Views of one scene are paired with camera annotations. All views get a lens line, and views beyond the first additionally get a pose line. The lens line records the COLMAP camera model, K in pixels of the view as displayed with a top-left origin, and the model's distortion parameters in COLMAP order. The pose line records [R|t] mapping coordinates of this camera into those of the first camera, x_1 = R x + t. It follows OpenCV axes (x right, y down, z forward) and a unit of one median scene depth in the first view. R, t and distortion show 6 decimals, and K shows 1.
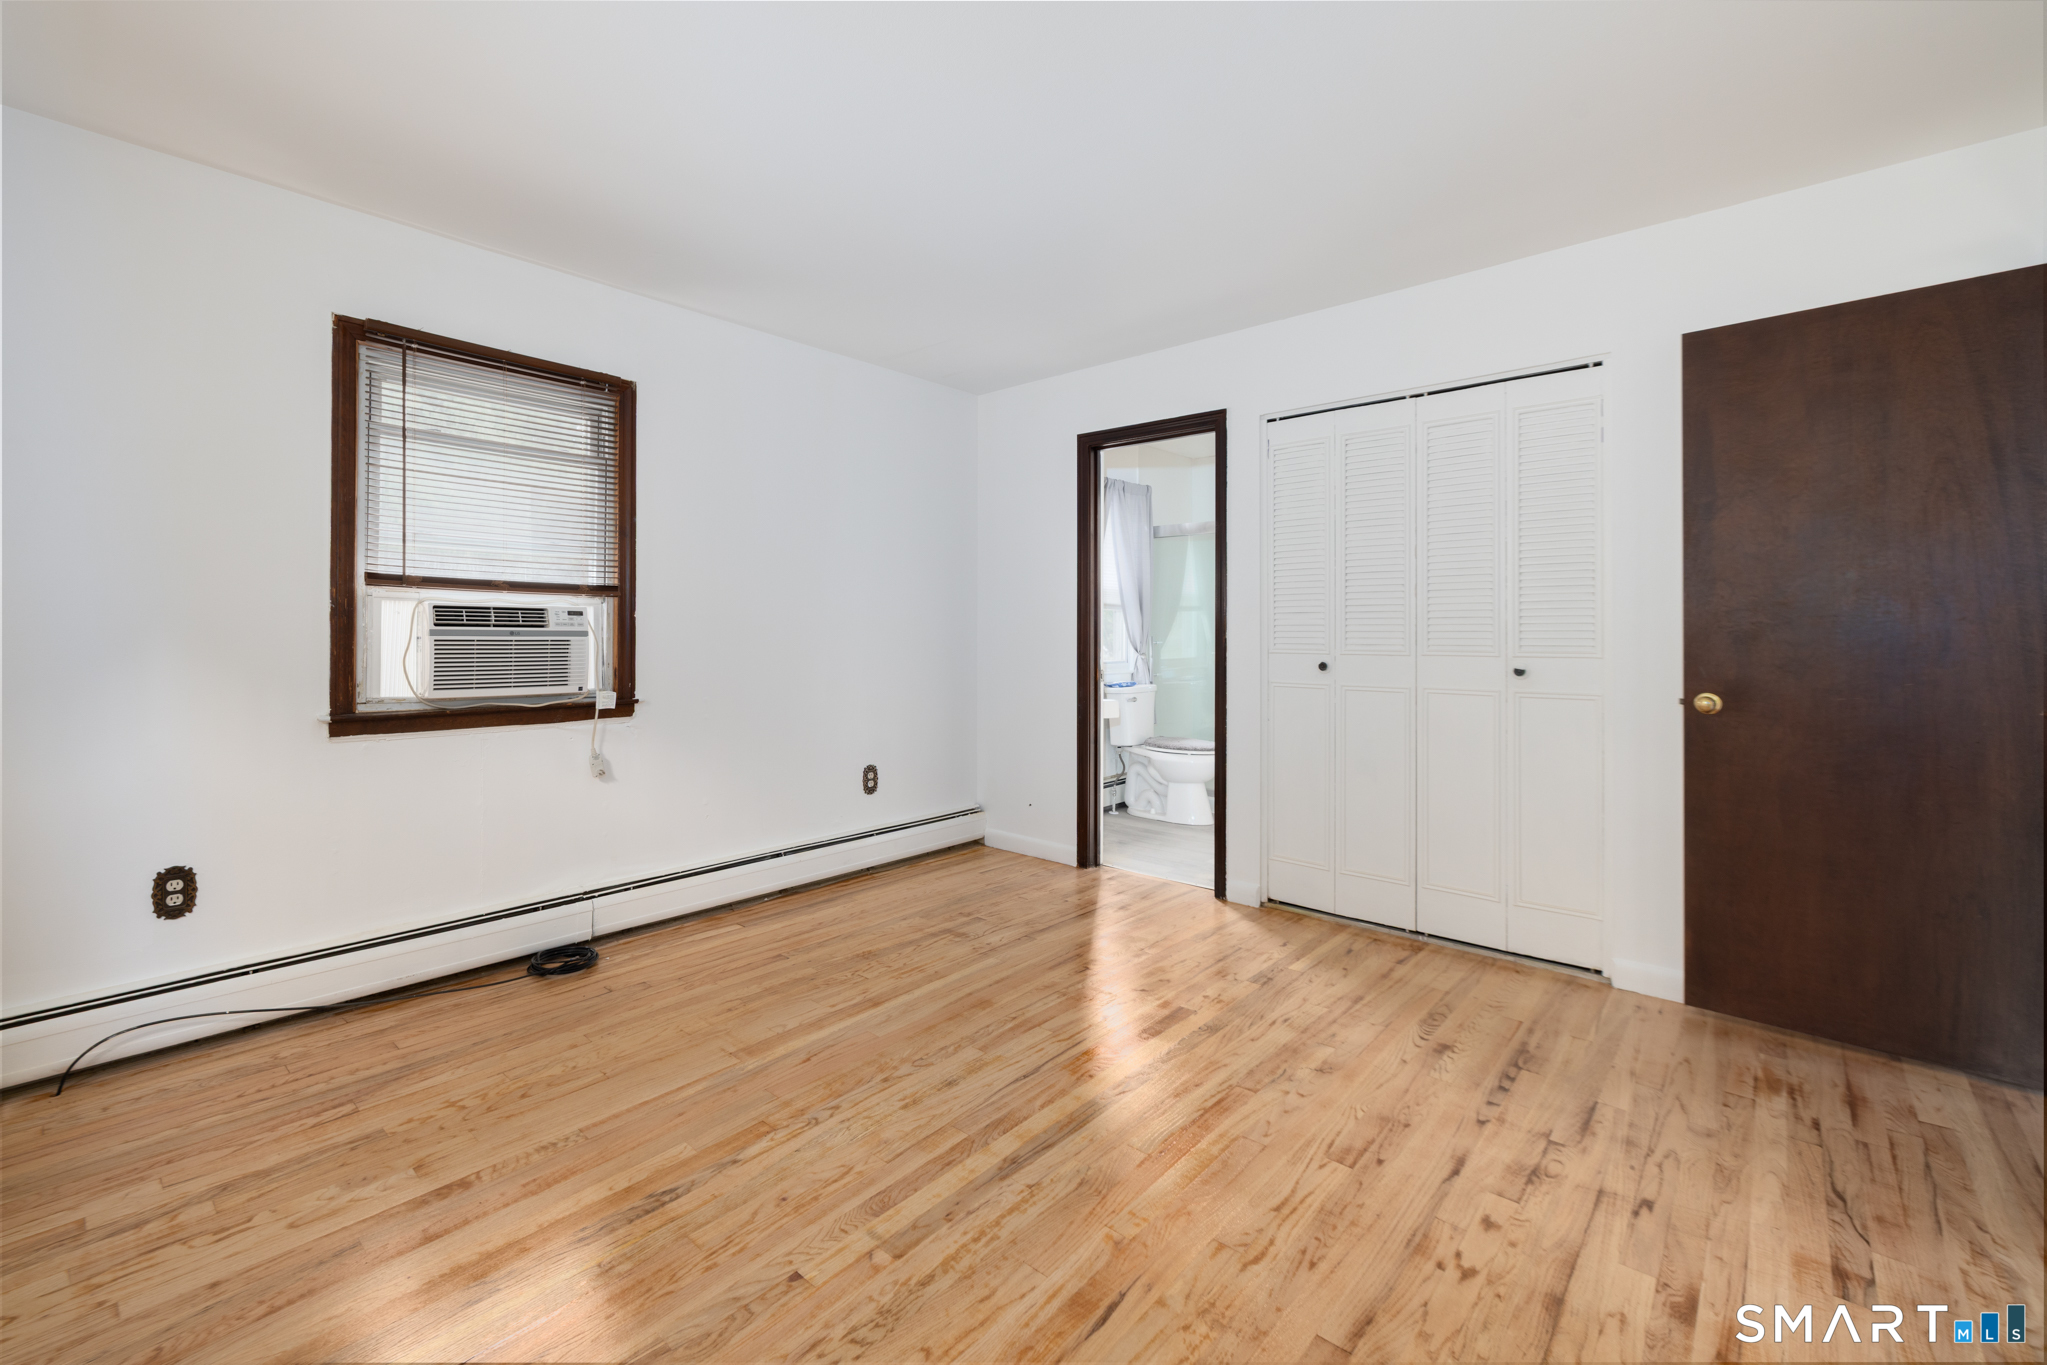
lens RADIAL K [[870.0, 0, 1026.5], [0, 870.0, 638.3], [0, 0, 1]] dist [-0.000934, -0.000097]
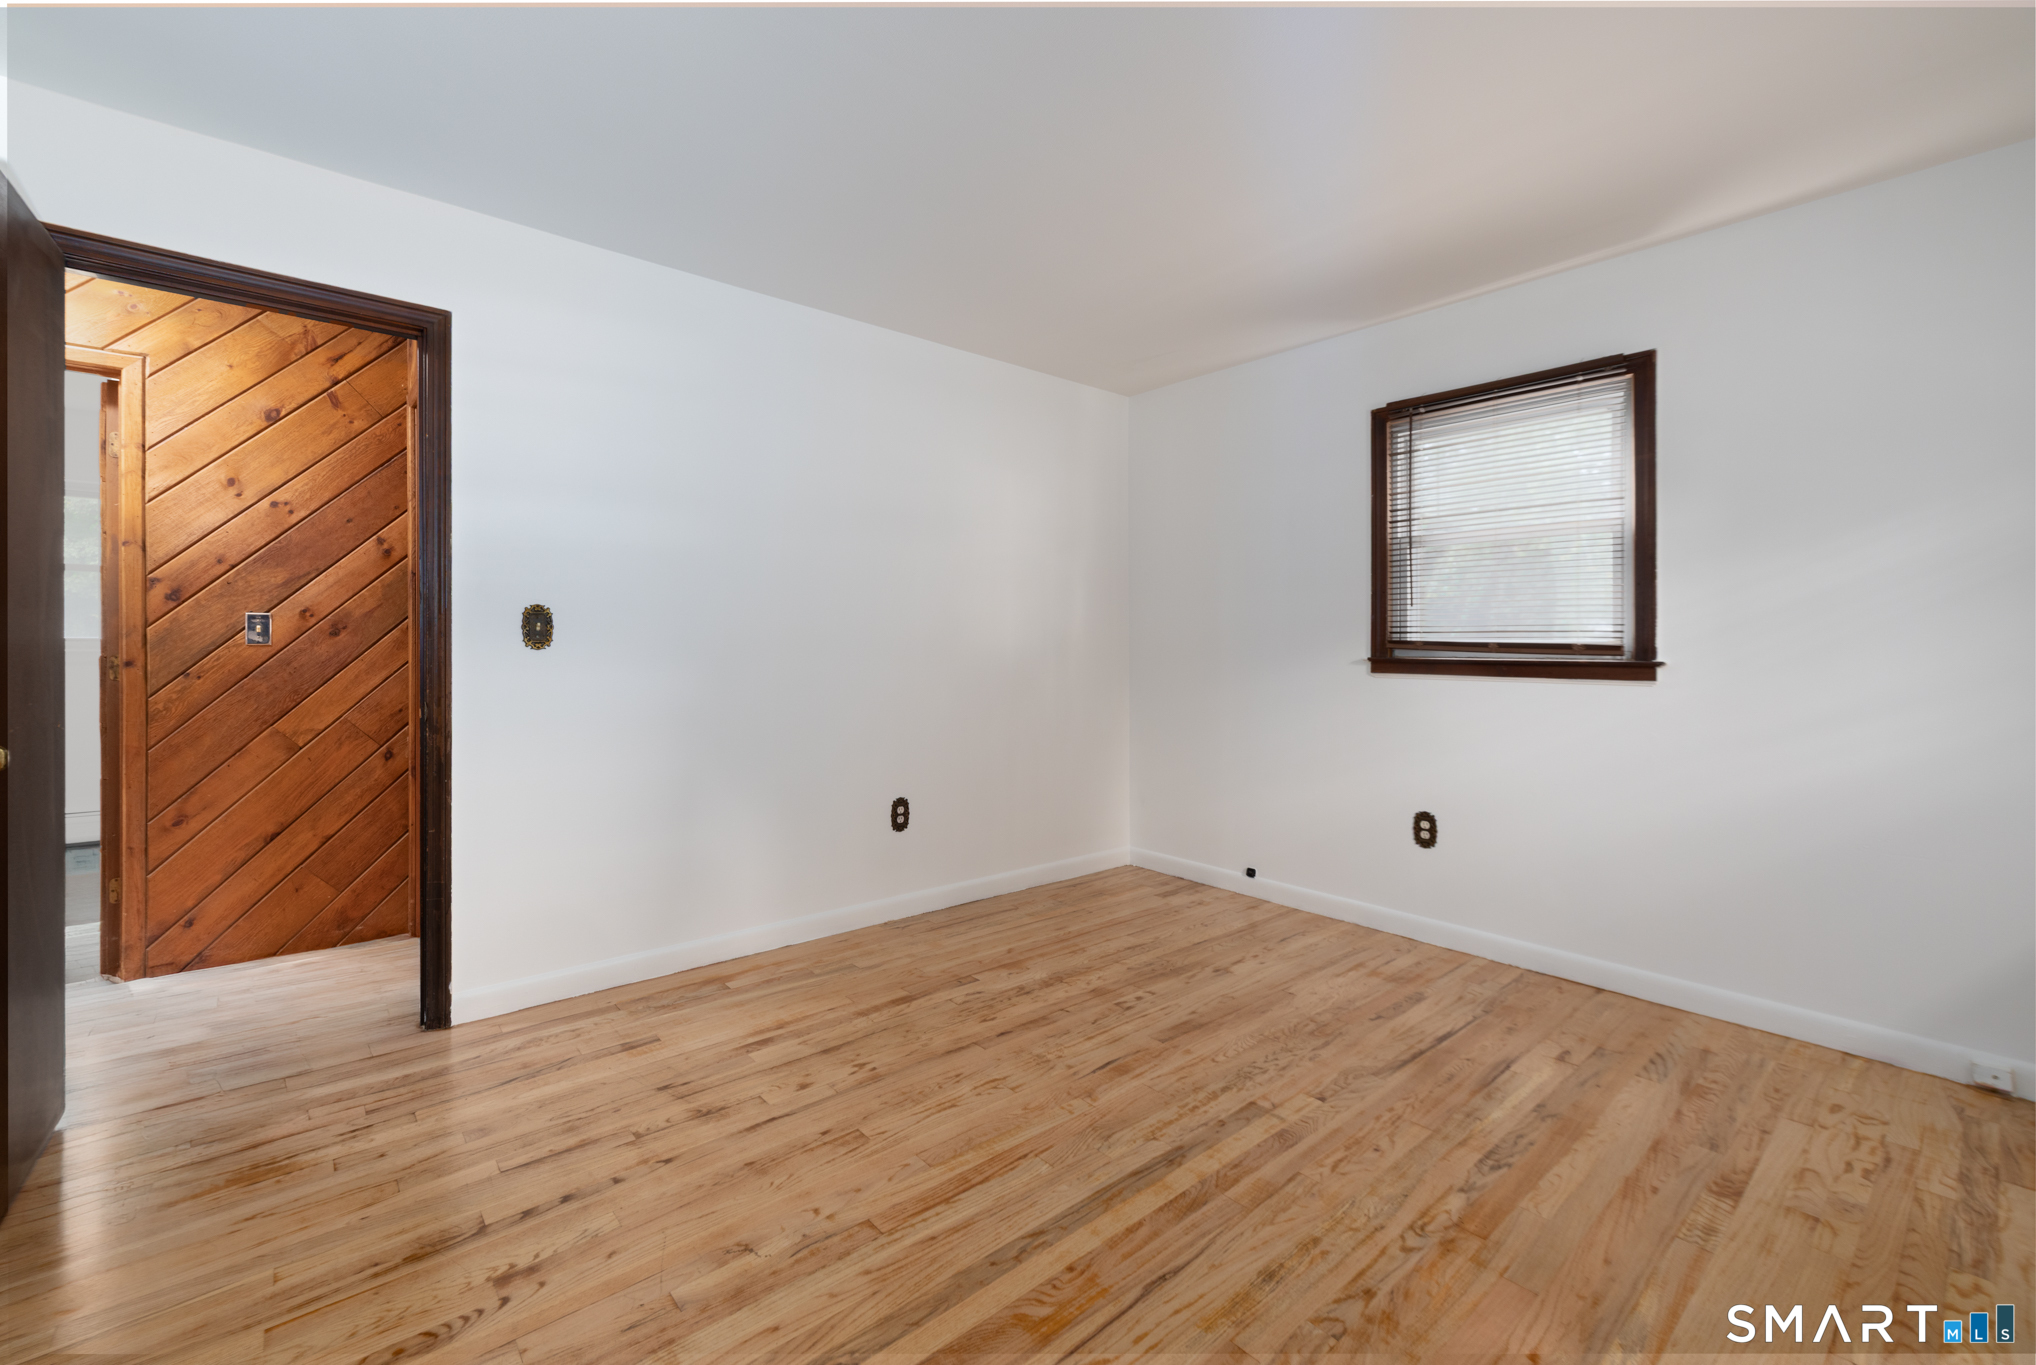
lens RADIAL K [[865.3, 0, 1021.0], [0, 865.3, 638.5], [0, 0, 1]] dist [-0.000934, -0.000097]
pose [[-0.989839, -0.007633, 0.141987, 0.020502], [-0.007993, 0.999966, -0.001971, -0.008172], [-0.141967, -0.003086, -0.989867, 2.046638]]
